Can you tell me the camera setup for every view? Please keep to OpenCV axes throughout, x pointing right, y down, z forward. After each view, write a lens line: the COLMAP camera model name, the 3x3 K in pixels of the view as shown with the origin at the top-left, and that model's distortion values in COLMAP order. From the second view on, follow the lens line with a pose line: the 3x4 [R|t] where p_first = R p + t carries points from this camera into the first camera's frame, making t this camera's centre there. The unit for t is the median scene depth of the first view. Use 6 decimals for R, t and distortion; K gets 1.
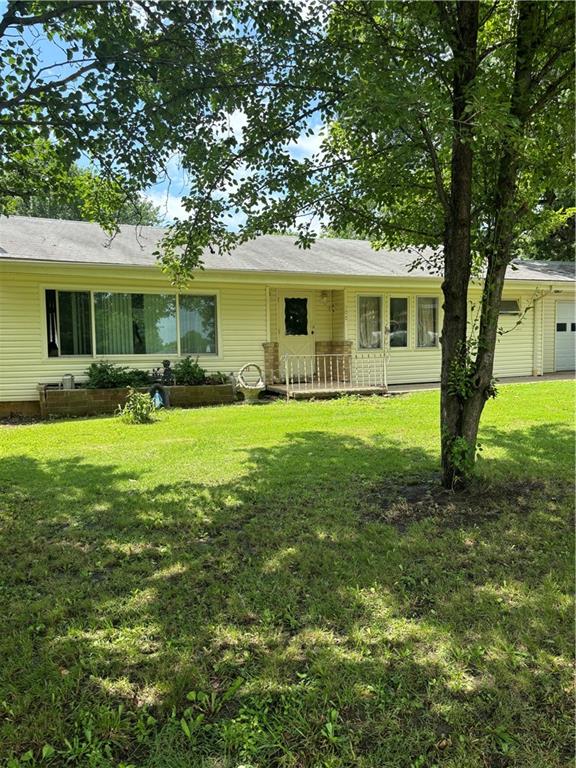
lens RADIAL K [[586.0, 0, 288.8], [0, 586.0, 387.5], [0, 0, 1]] dist [0.052173, -0.060377]
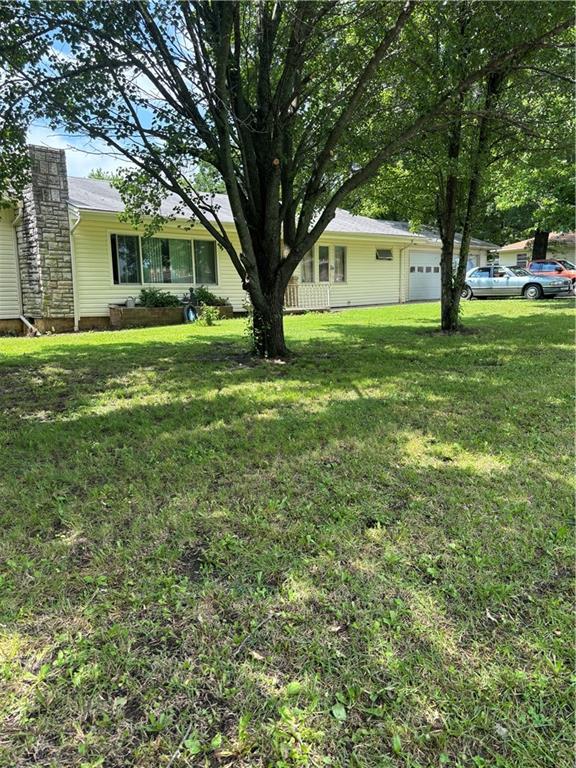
lens RADIAL K [[586.0, 0, 288.1], [0, 586.0, 384.9], [0, 0, 1]] dist [0.052173, -0.060377]
pose [[0.945055, -0.053405, 0.322521, -0.958228], [0.026958, 0.995937, 0.085920, 0.148172], [-0.325799, -0.072505, 0.942655, -0.867267]]
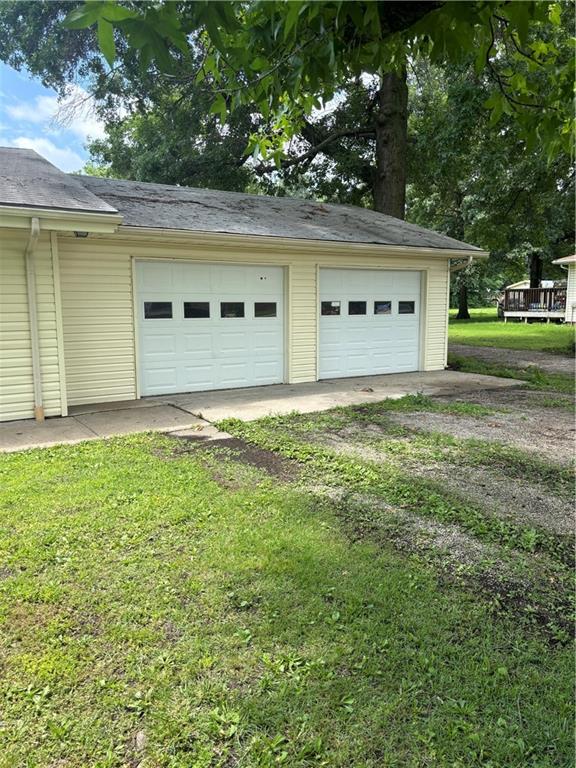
lens RADIAL K [[586.0, 0, 296.3], [0, 586.0, 398.7], [0, 0, 1]] dist [0.052173, -0.060377]
pose [[0.990984, -0.013386, 0.133306, 1.624223], [0.003205, 0.997080, 0.076293, -0.204173], [-0.133938, -0.075178, 0.988134, 1.507743]]
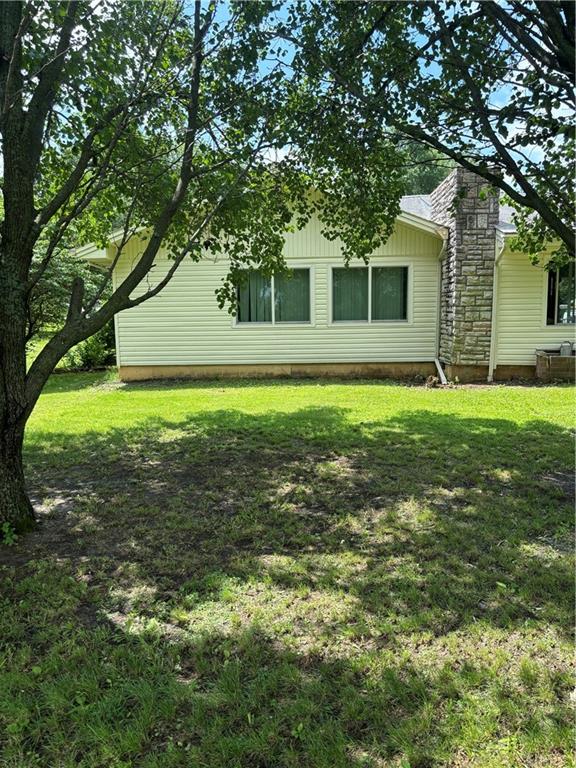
lens RADIAL K [[586.0, 0, 290.4], [0, 586.0, 384.6], [0, 0, 1]] dist [0.052173, -0.060377]
pose [[0.885587, 0.056582, -0.461014, -0.640793], [-0.033469, 0.997746, 0.058164, 0.018730], [0.463265, -0.036079, 0.885485, -0.322975]]
